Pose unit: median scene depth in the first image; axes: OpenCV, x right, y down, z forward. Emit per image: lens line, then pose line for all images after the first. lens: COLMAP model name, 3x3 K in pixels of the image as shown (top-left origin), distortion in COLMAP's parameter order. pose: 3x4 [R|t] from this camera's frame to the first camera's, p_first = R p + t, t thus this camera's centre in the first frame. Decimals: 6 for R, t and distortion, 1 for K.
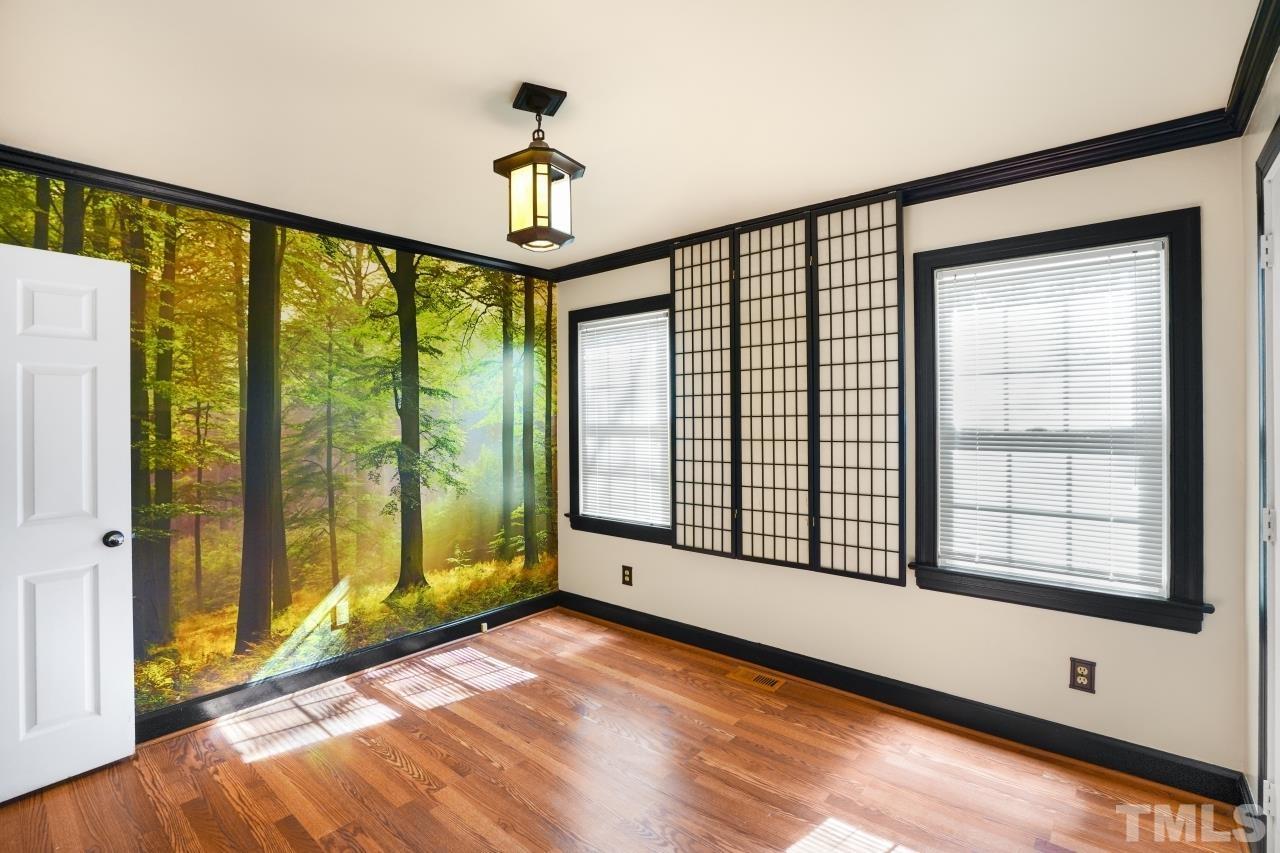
lens RADIAL K [[598.2, 0, 628.7], [0, 598.2, 414.3], [0, 0, 1]] dist [-0.020382, 0.011803]
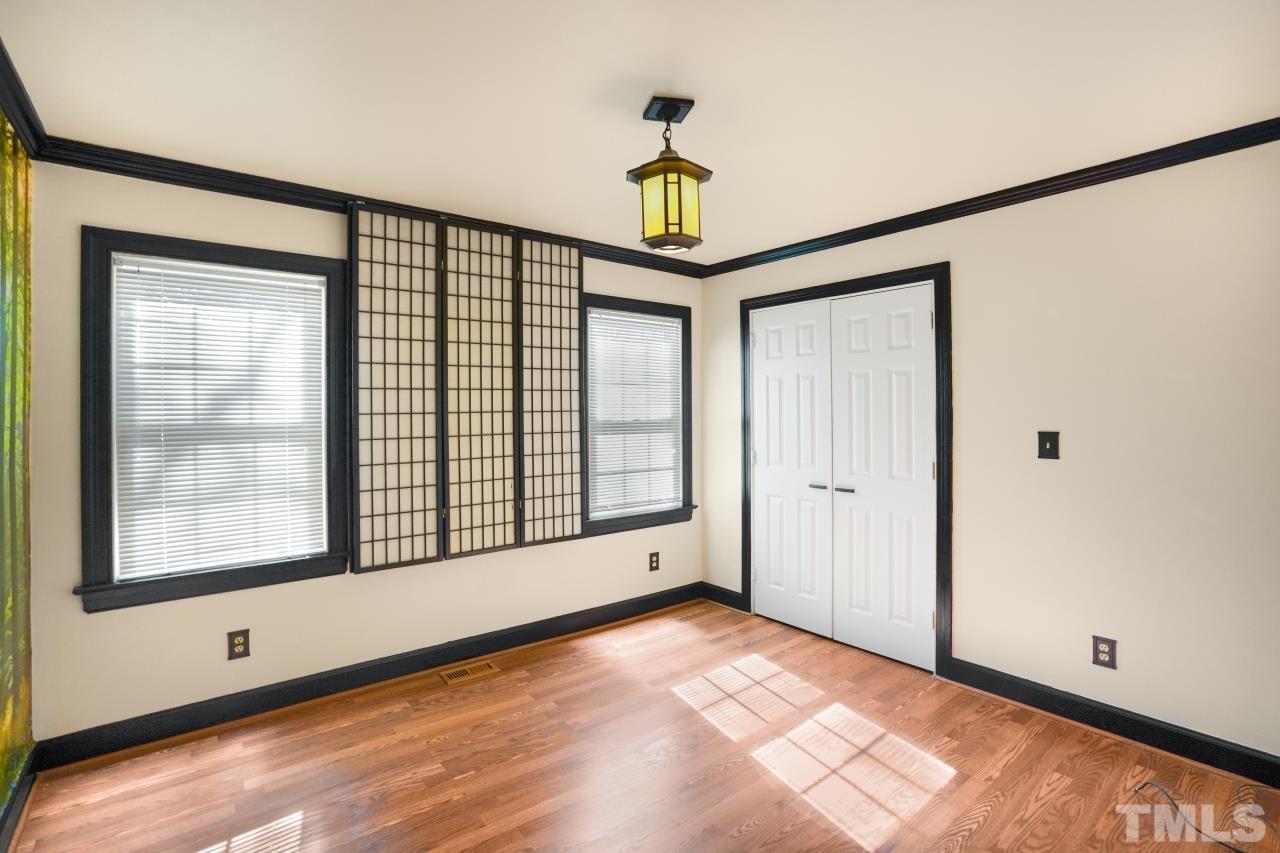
lens RADIAL K [[598.2, 0, 629.1], [0, 598.2, 416.9], [0, 0, 1]] dist [-0.020382, 0.011803]
pose [[0.218926, 0.003014, 0.975737, -0.747518], [0.011002, 0.999924, -0.005557, 0.021363], [-0.975679, 0.011952, 0.218877, 0.536249]]
